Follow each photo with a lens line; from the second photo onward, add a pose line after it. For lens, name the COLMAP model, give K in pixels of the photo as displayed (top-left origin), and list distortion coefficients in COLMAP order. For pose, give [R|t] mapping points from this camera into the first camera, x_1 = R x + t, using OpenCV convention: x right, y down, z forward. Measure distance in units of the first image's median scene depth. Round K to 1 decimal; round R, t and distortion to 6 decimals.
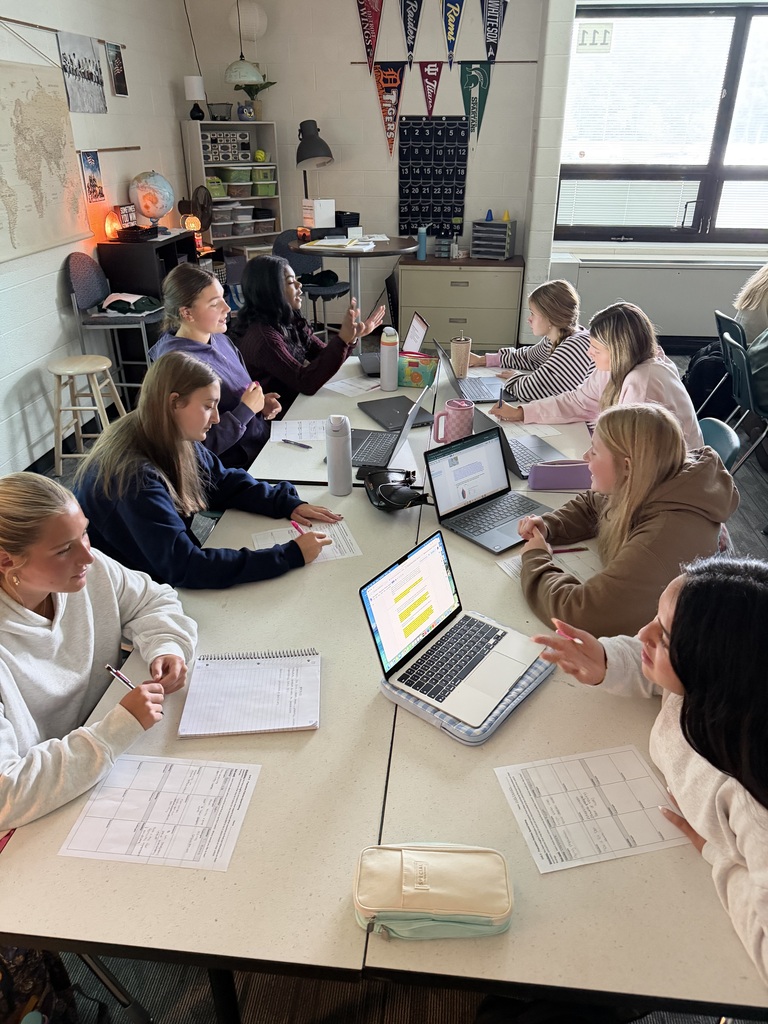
lens RADIAL K [[727.3, 0, 384.0], [0, 727.3, 512.0], [0, 0, 1]] dist [0.002792, -0.001580]
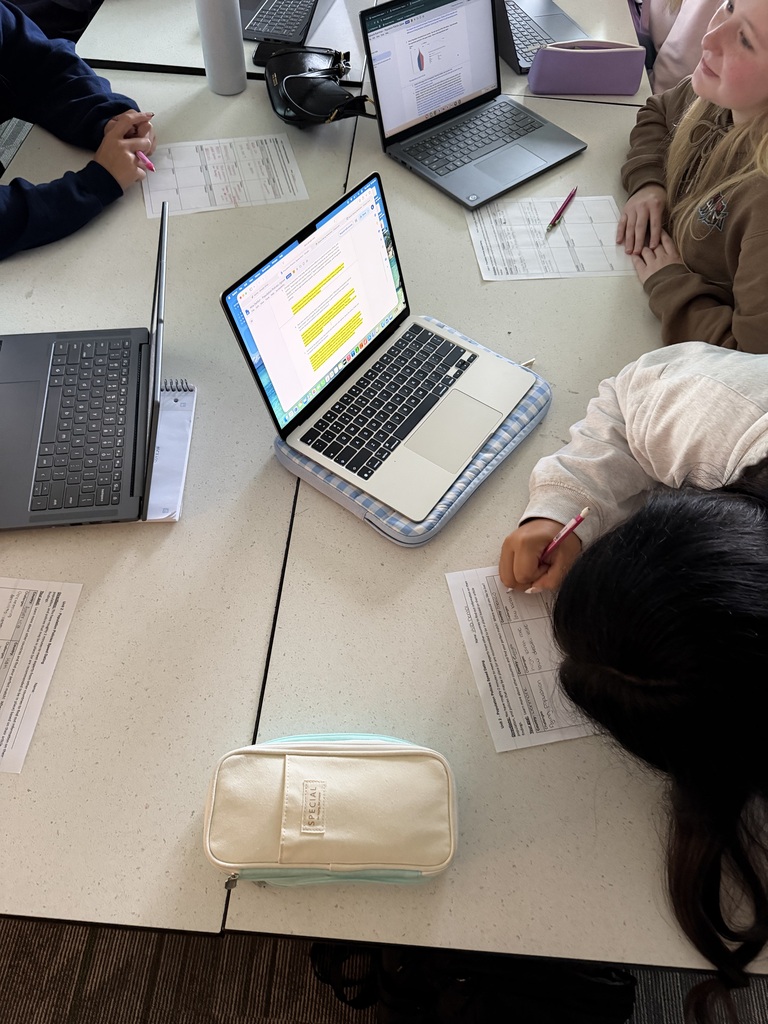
lens RADIAL K [[667.5, 0, 384.0], [0, 667.5, 512.0], [0, 0, 1]] dist [0.020550, -0.037127]
pose [[0.998675, -0.000537, 0.051449, 0.062963], [-0.025680, 0.861287, 0.507469, -0.013474], [-0.044584, -0.508118, 0.860133, 0.473289]]
